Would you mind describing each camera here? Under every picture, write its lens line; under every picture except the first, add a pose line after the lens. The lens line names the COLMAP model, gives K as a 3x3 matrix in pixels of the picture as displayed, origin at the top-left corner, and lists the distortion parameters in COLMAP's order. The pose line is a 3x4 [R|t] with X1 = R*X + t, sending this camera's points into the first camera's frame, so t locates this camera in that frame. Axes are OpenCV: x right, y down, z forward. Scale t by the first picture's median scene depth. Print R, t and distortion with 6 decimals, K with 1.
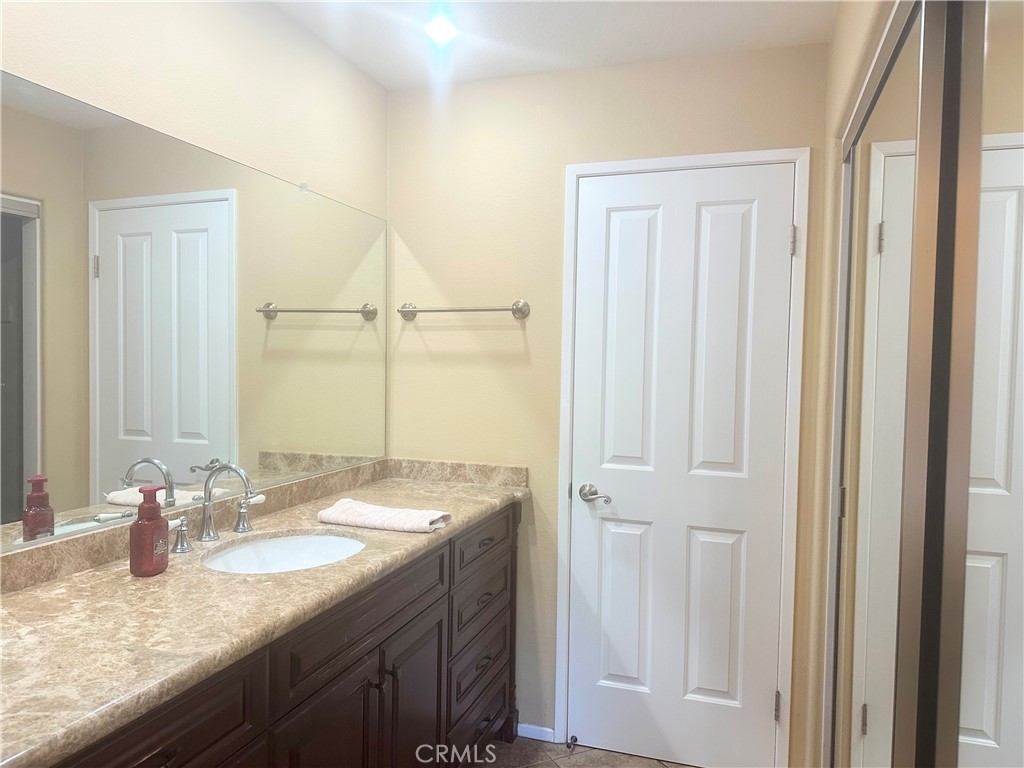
lens RADIAL K [[724.7, 0, 511.5], [0, 724.7, 385.6], [0, 0, 1]] dist [0.006784, -0.025173]
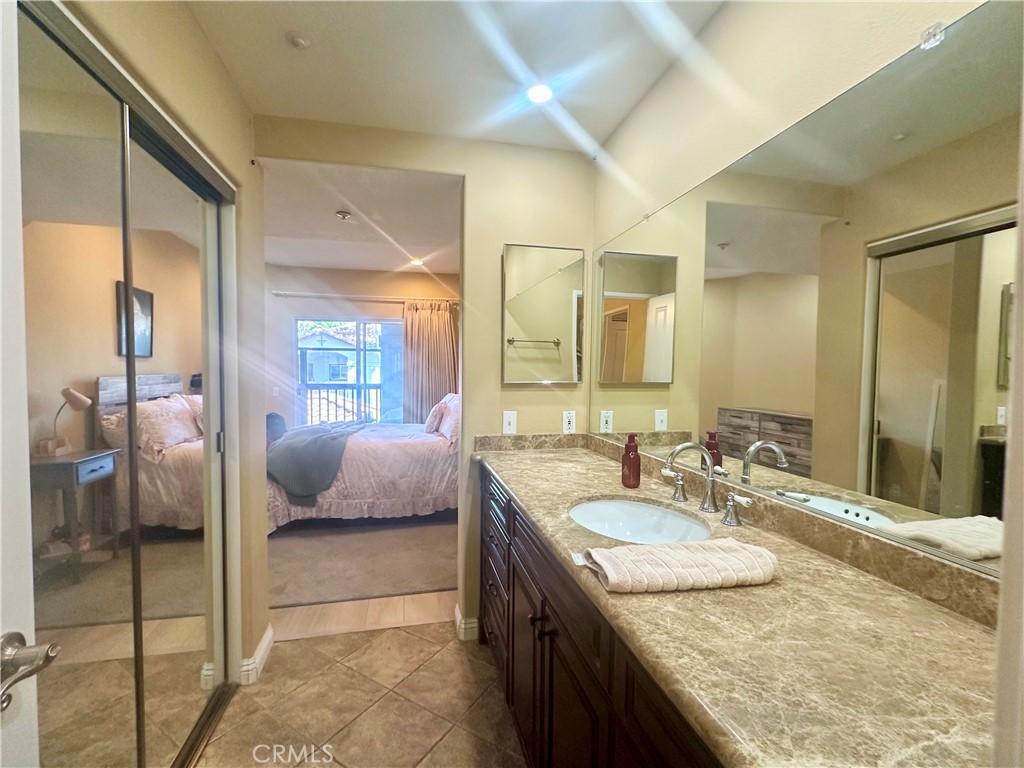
lens RADIAL K [[450.4, 0, 511.5], [0, 450.4, 386.6], [0, 0, 1]] dist [-0.002587, 0.000698]
pose [[-0.853094, -0.000947, -0.521756, 0.264830], [-0.037168, 0.997568, 0.058961, -0.013195], [0.520431, 0.069692, -0.851055, 1.761429]]
